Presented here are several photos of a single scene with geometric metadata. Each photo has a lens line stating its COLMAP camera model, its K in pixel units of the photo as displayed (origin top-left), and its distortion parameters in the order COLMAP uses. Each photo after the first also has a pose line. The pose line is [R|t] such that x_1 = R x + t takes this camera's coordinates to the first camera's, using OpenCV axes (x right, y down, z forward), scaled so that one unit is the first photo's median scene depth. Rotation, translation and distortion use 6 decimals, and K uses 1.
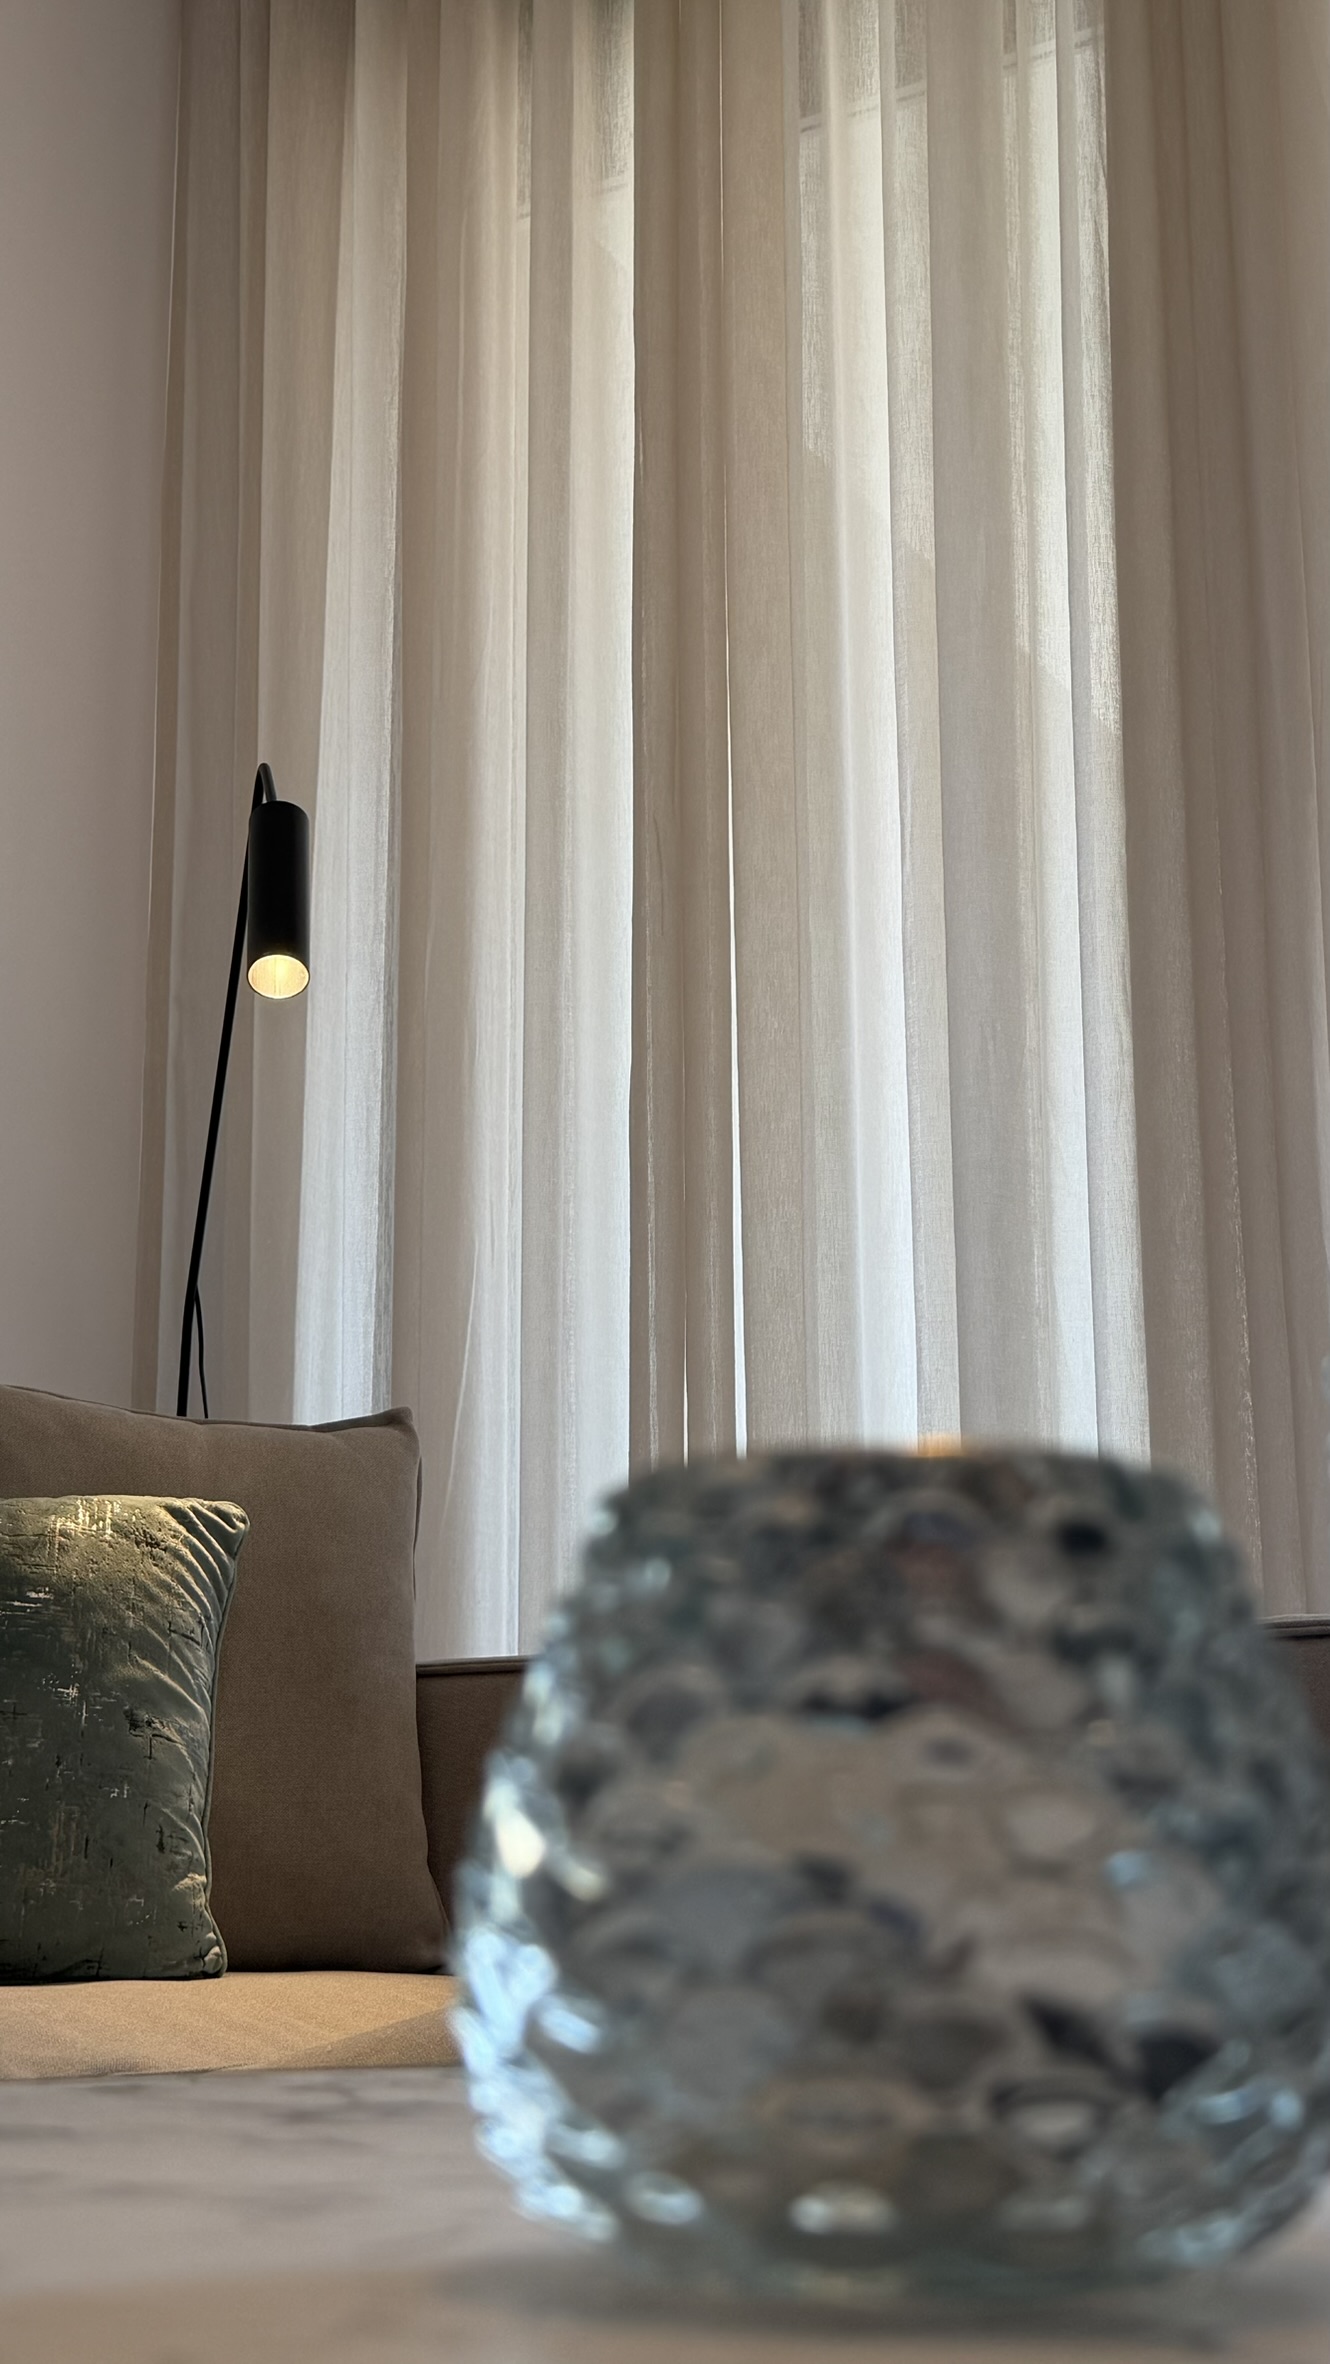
lens RADIAL K [[3184.8, 0, 659.8], [0, 3184.8, 1185.5], [0, 0, 1]] dist [0.234855, 0.000000]
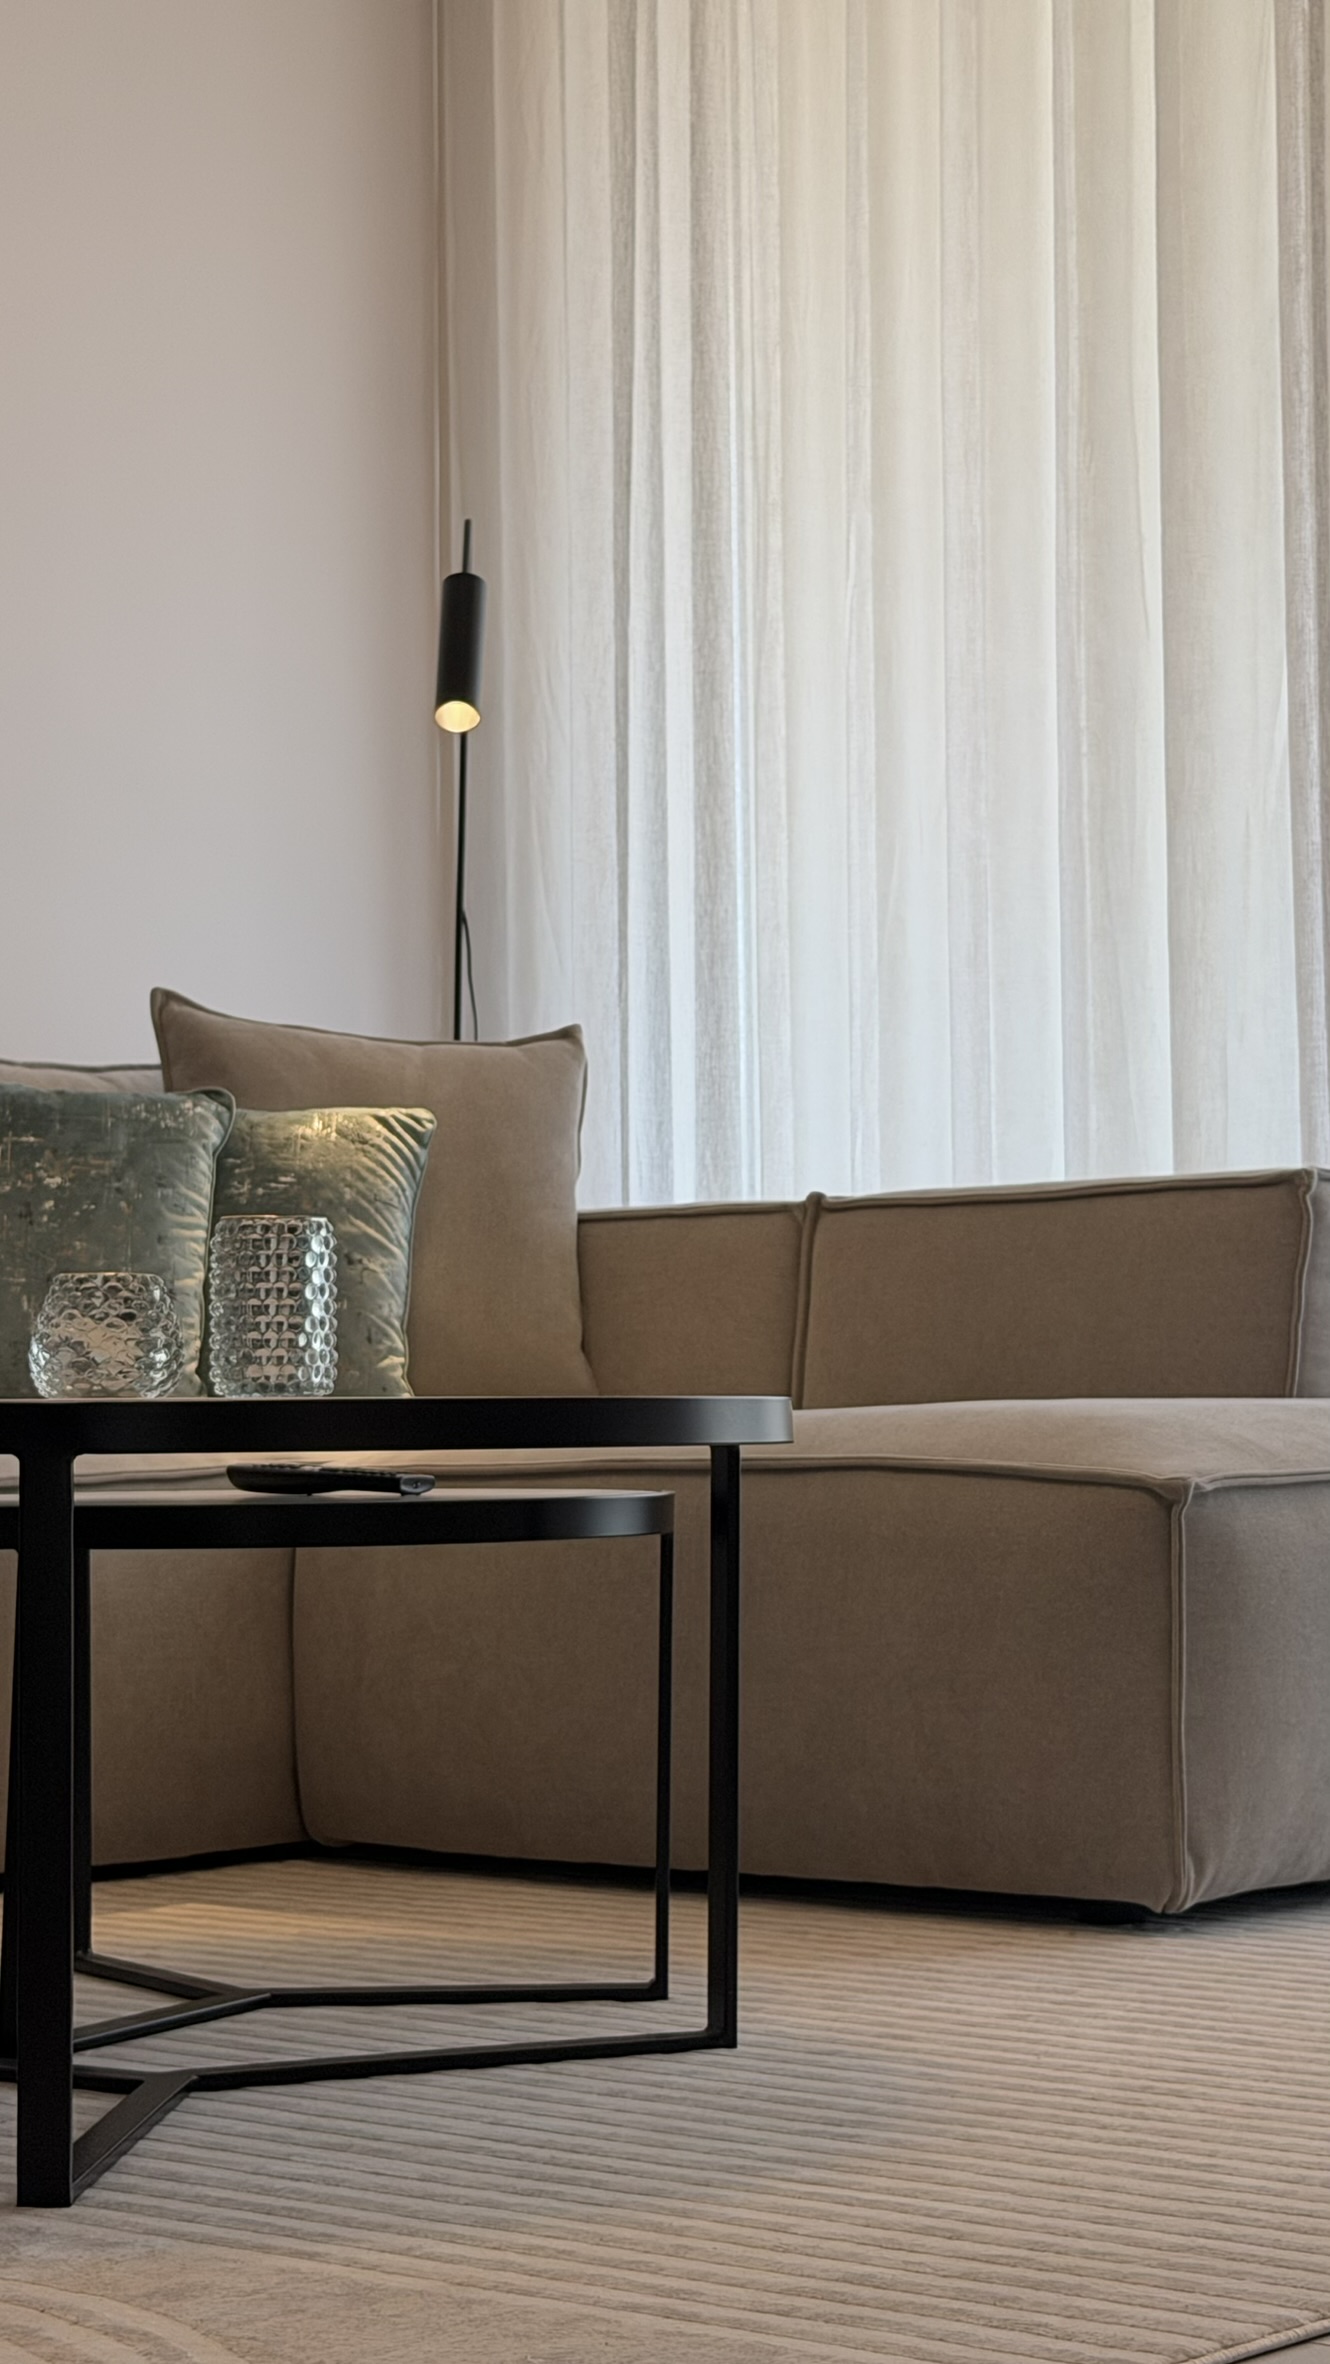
lens RADIAL K [[4295.6, 0, 665.2], [0, 4295.6, 1183.1], [0, 0, 1]] dist [0.007582, 0.000000]
pose [[0.980315, -0.016725, -0.196728, 0.363528], [0.049208, 0.985660, 0.161412, -0.180499], [0.191208, -0.167916, 0.967080, -0.881072]]
